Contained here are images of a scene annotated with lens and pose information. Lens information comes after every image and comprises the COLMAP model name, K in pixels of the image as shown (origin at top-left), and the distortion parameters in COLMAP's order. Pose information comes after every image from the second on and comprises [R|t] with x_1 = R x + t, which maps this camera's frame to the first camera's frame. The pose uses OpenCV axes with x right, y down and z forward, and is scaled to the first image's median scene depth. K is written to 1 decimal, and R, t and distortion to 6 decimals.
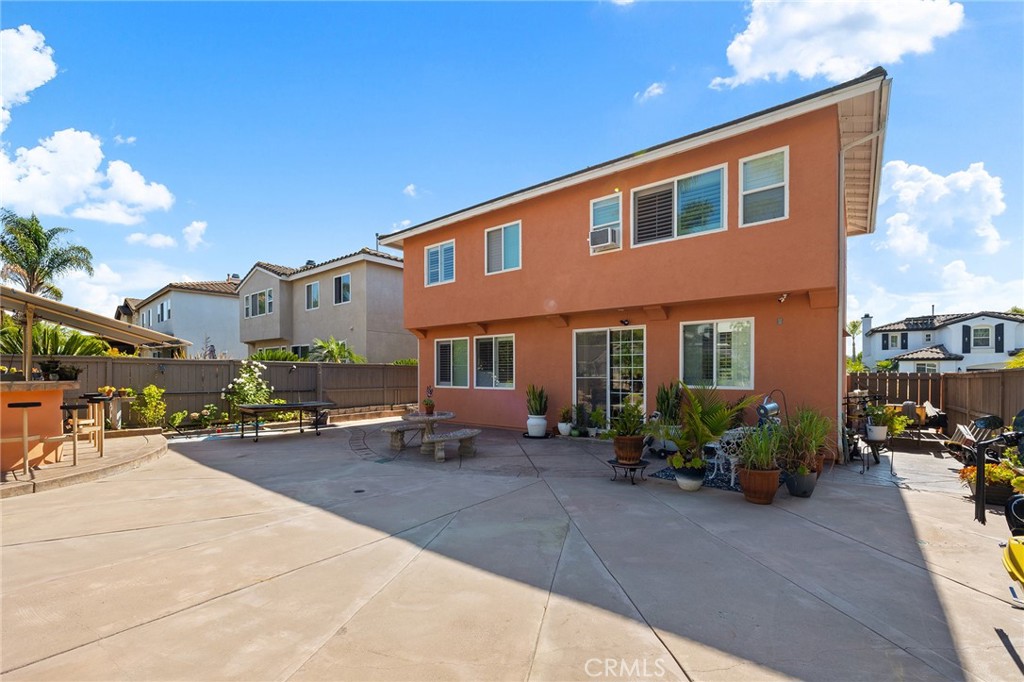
lens RADIAL K [[432.7, 0, 520.1], [0, 432.7, 375.1], [0, 0, 1]] dist [0.002018, -0.000108]
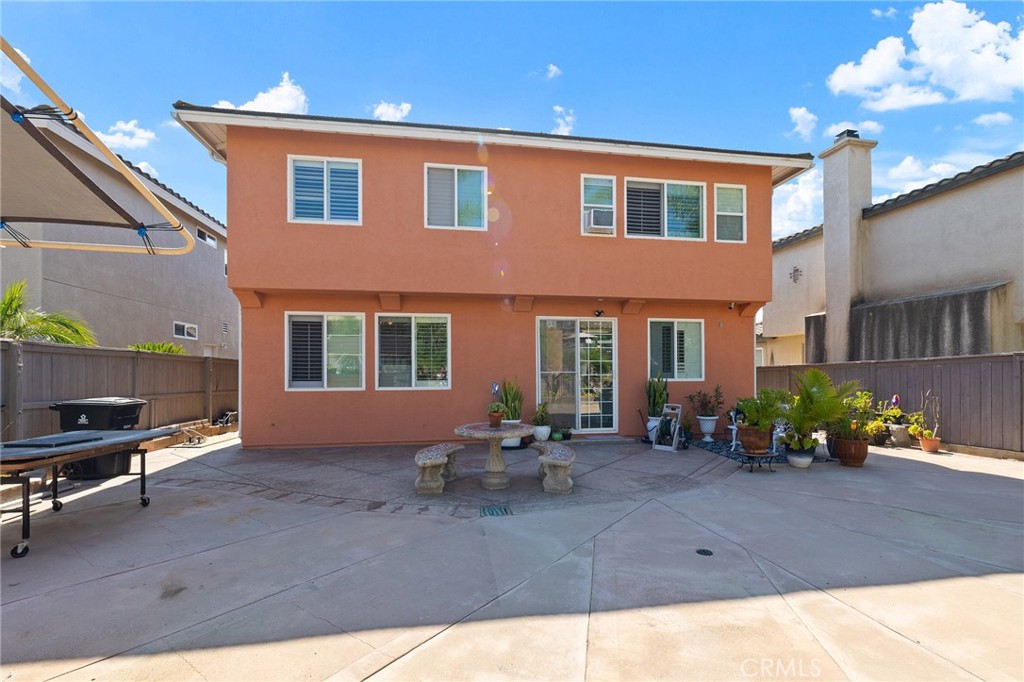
lens RADIAL K [[458.1, 0, 518.5], [0, 458.1, 368.5], [0, 0, 1]] dist [0.003126, 0.000333]
pose [[0.674460, 0.003200, 0.738305, -0.598003], [0.008207, 0.999896, -0.011832, 0.009234], [-0.738266, 0.014039, 0.674363, 0.441437]]
